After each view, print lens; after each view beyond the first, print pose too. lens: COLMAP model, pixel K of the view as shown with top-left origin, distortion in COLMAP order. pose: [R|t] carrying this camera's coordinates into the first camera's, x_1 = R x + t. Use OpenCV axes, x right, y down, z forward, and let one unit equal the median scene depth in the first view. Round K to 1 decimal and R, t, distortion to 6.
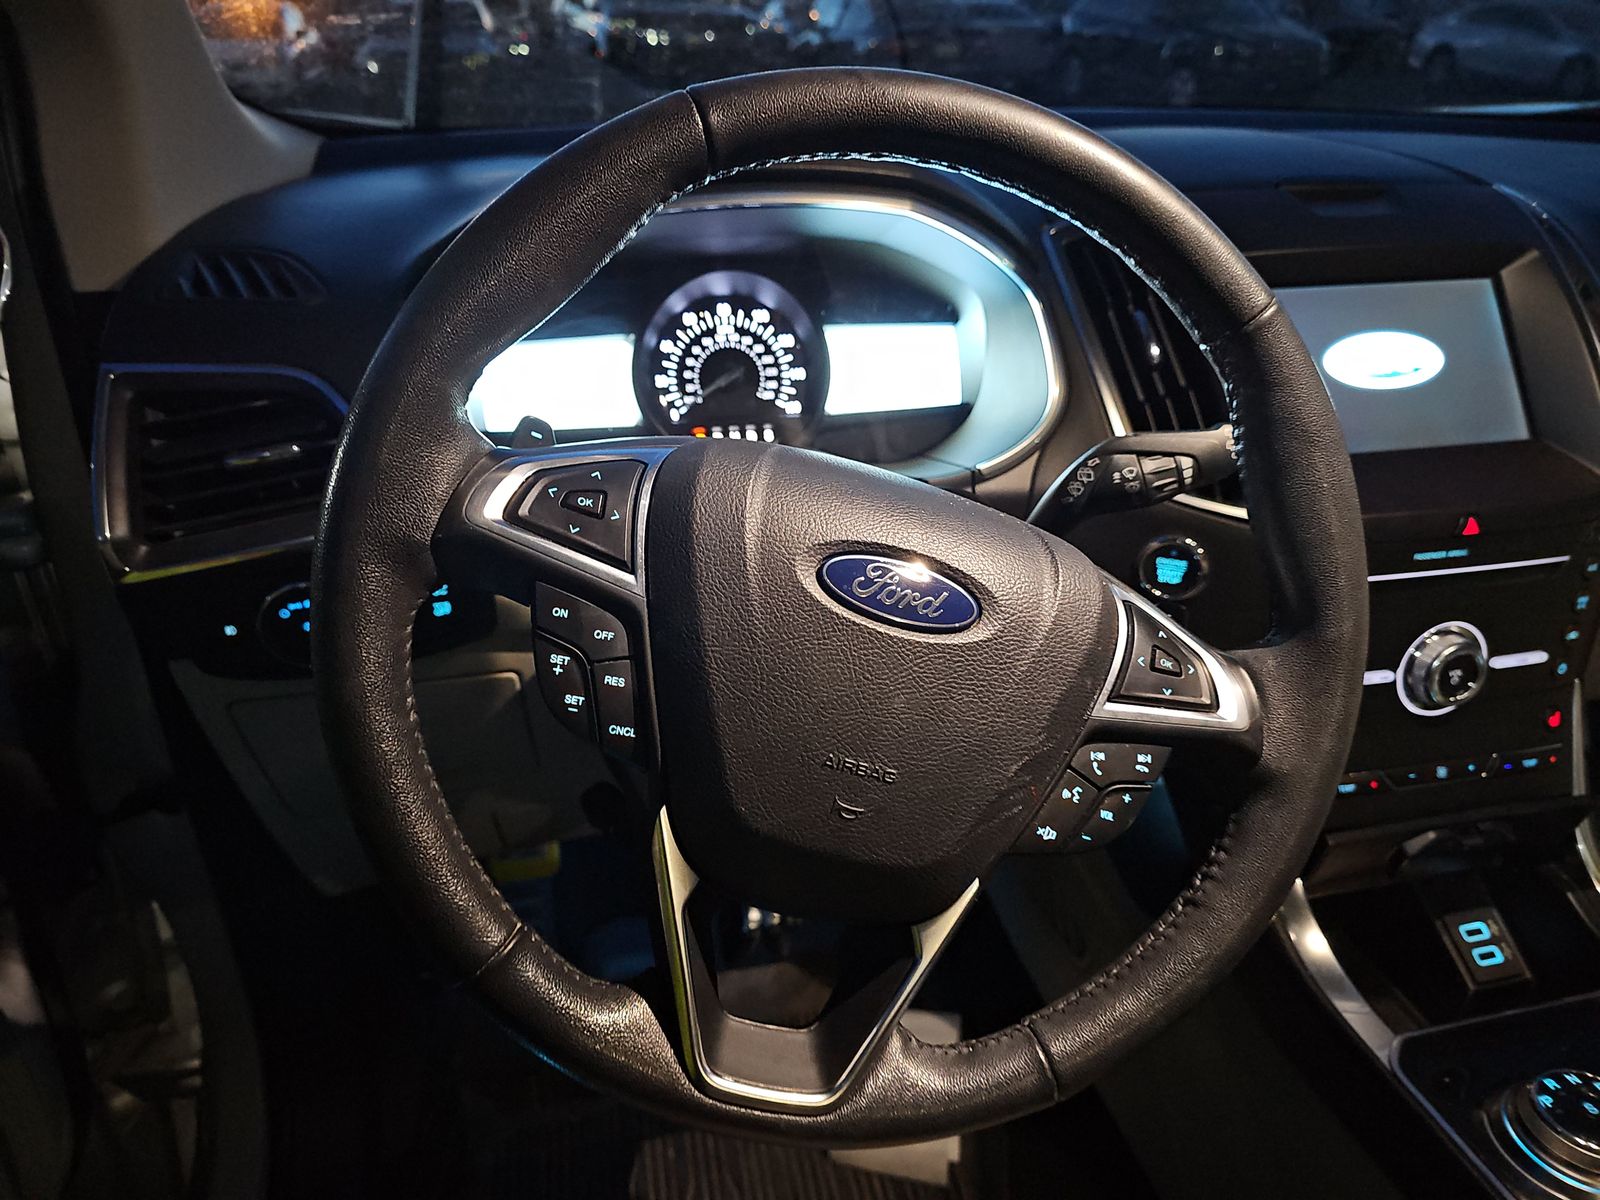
lens RADIAL K [[1060.8, 0, 791.8], [0, 1060.8, 609.8], [0, 0, 1]] dist [0.041385, -0.056176]
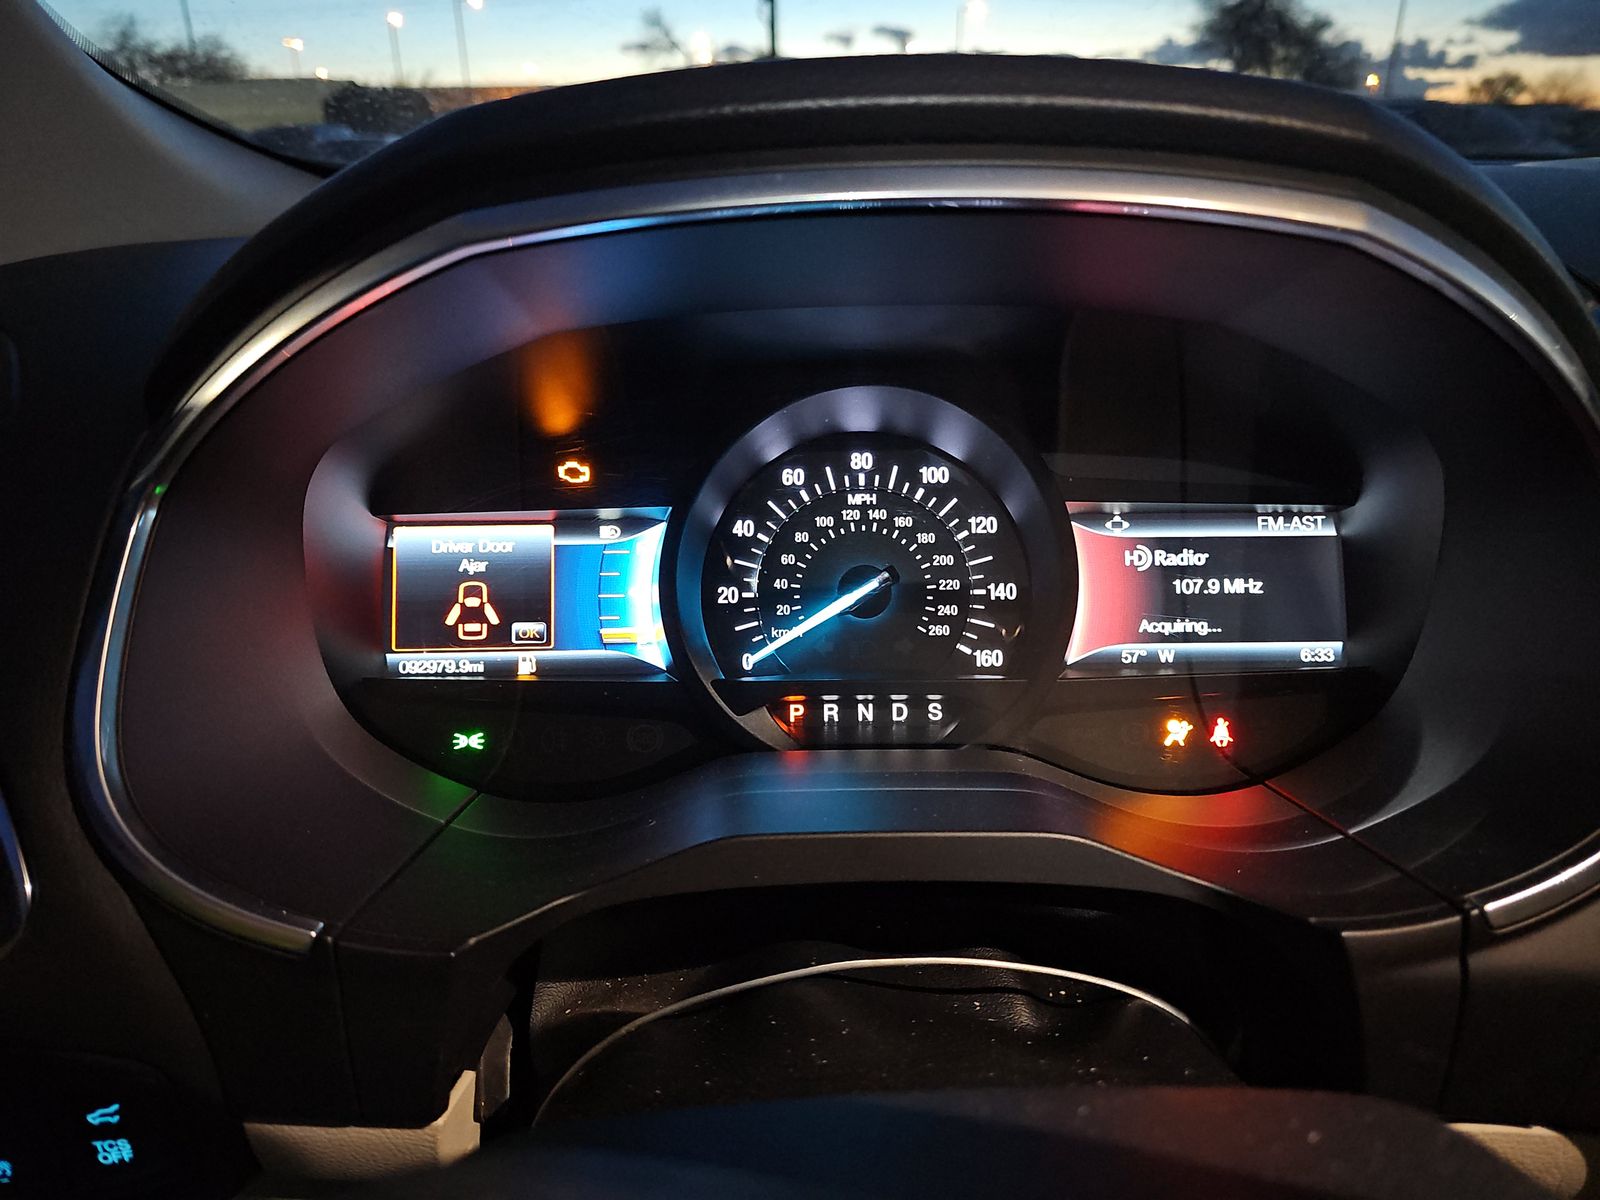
lens RADIAL K [[1060.8, 0, 791.8], [0, 1060.8, 609.8], [0, 0, 1]] dist [0.041385, -0.056176]
pose [[0.983068, 0.060487, -0.172969, -0.004803], [-0.077617, 0.992538, -0.094042, -0.160602], [0.165990, 0.105875, 0.980427, 0.503494]]
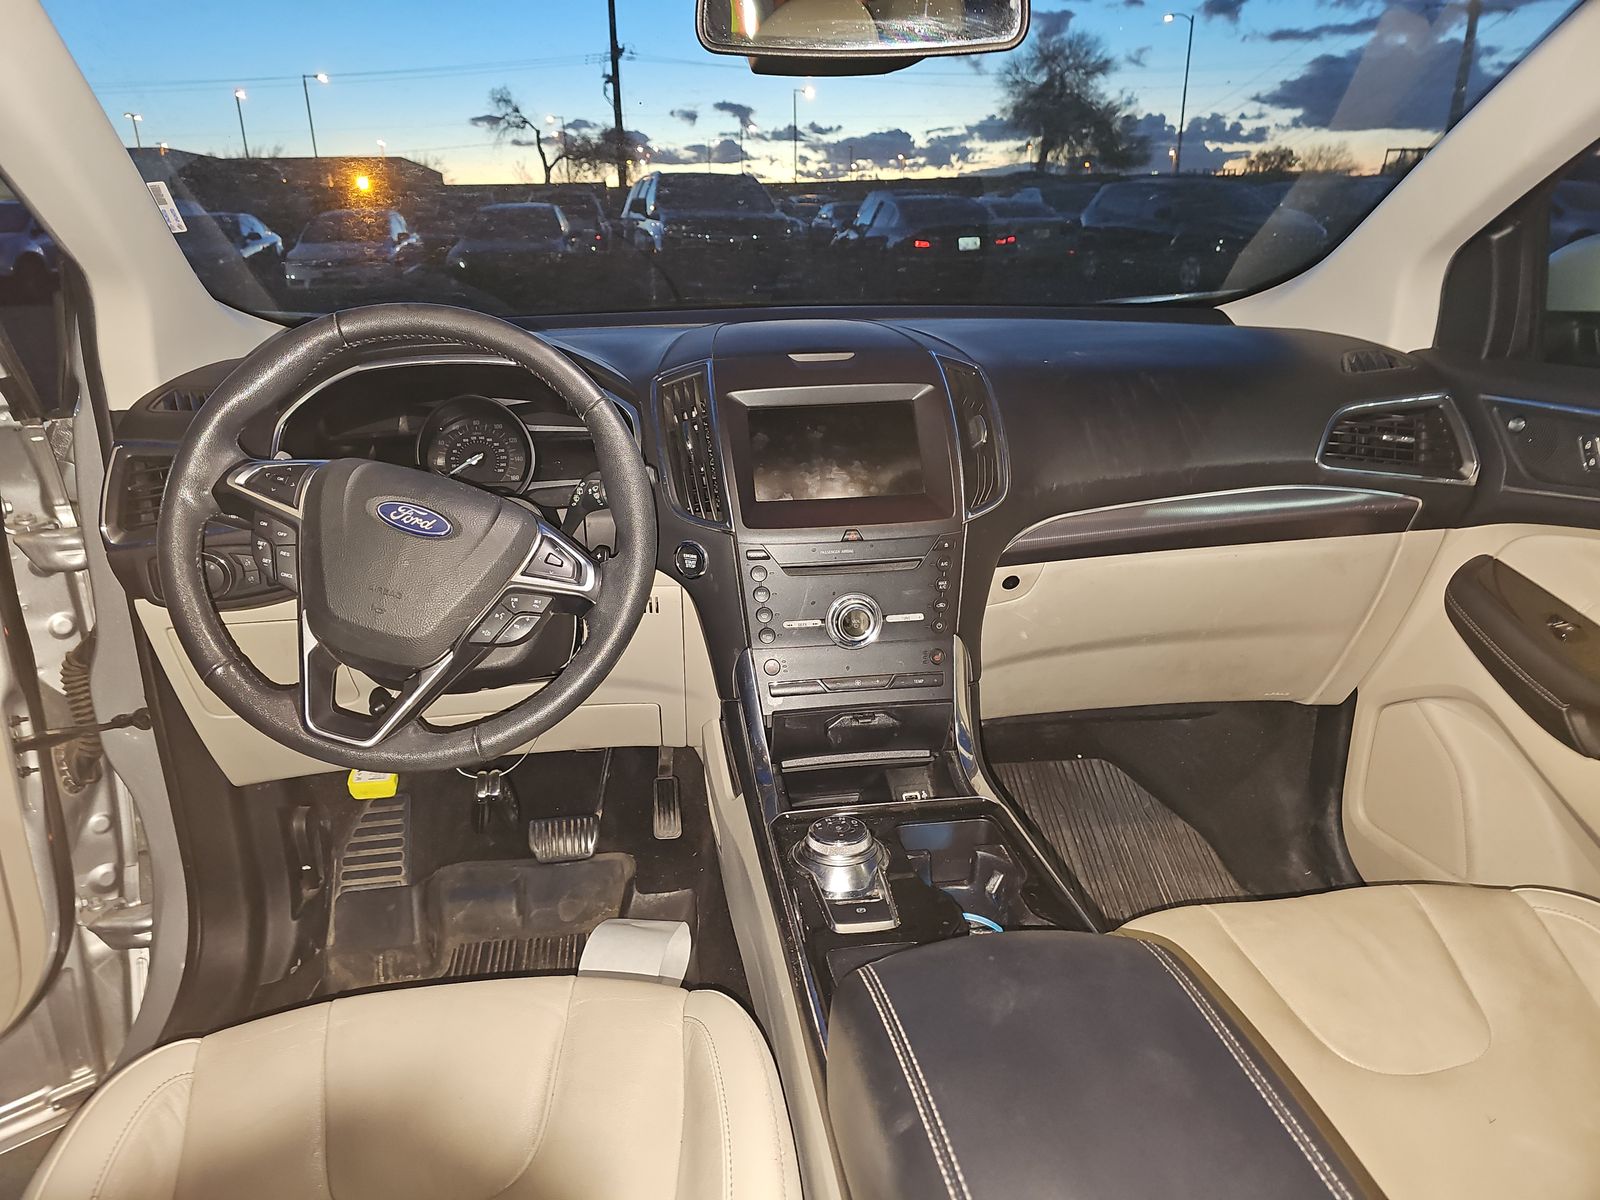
lens RADIAL K [[1060.8, 0, 791.8], [0, 1060.8, 609.8], [0, 0, 1]] dist [0.041385, -0.056176]
pose [[0.997980, 0.006167, -0.063226, 0.549930], [-0.015609, 0.988571, -0.149943, 0.263727], [0.061579, 0.150627, 0.986671, -0.614373]]
